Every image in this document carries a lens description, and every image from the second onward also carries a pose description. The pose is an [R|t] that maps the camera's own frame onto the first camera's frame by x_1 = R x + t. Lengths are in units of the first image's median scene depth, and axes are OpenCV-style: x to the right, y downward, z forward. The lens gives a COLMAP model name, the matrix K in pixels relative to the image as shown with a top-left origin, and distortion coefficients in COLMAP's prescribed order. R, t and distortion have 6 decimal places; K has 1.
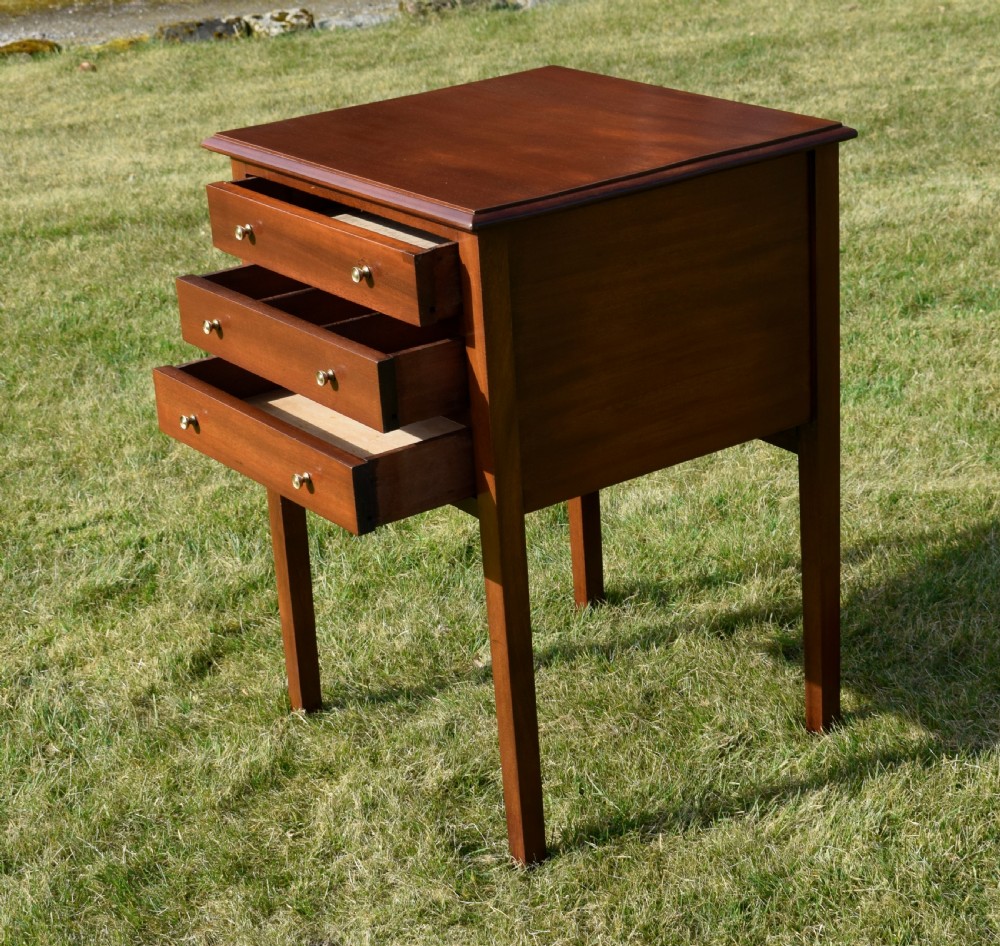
lens RADIAL K [[2236.7, 0, 499.8], [0, 2236.7, 422.4], [0, 0, 1]] dist [-0.036908, 0.139506]
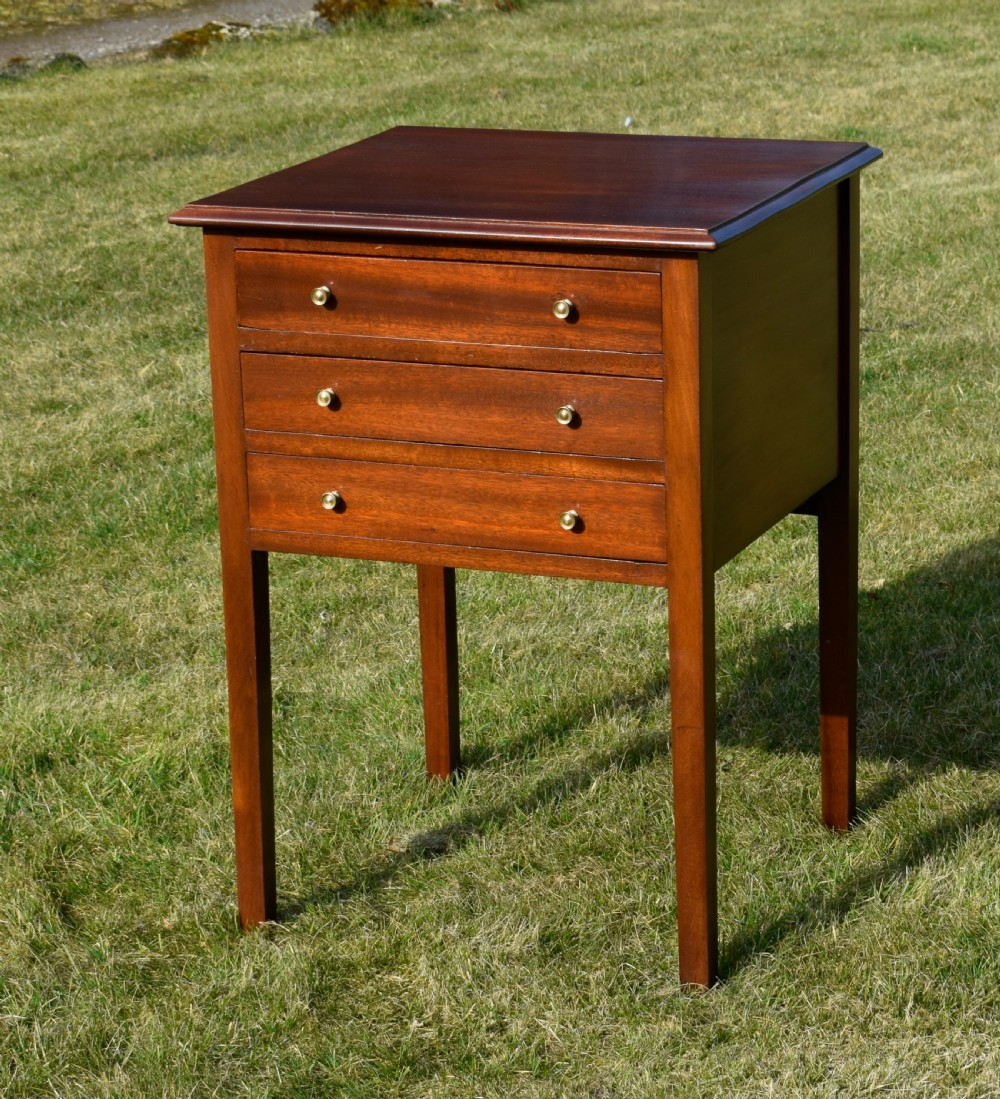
lens RADIAL K [[3517.1, 0, 500.0], [0, 3517.1, 549.5], [0, 0, 1]] dist [0.041897, -0.918957]
pose [[0.834275, -0.105151, 0.541229, -0.771216], [0.161387, 0.985223, -0.057358, 0.093148], [-0.527200, 0.135200, 0.838917, -0.133162]]
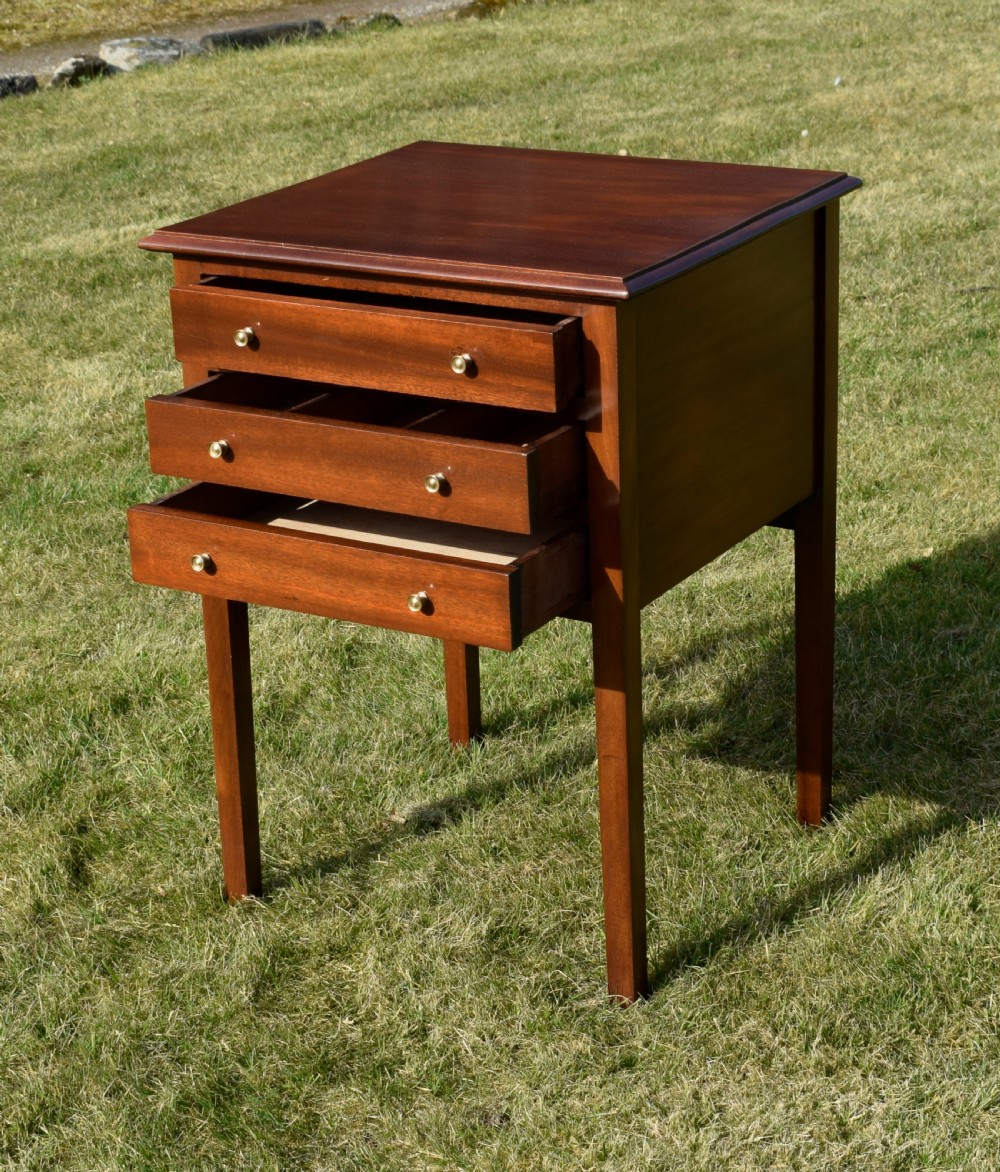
lens RADIAL K [[2614.8, 0, 439.0], [0, 2614.8, 590.4], [0, 0, 1]] dist [-0.010493, -0.054214]
pose [[0.915978, -0.113428, 0.384861, -0.445727], [0.118763, 0.992873, 0.009965, 0.011258], [-0.383249, 0.036579, 0.922921, 0.038664]]
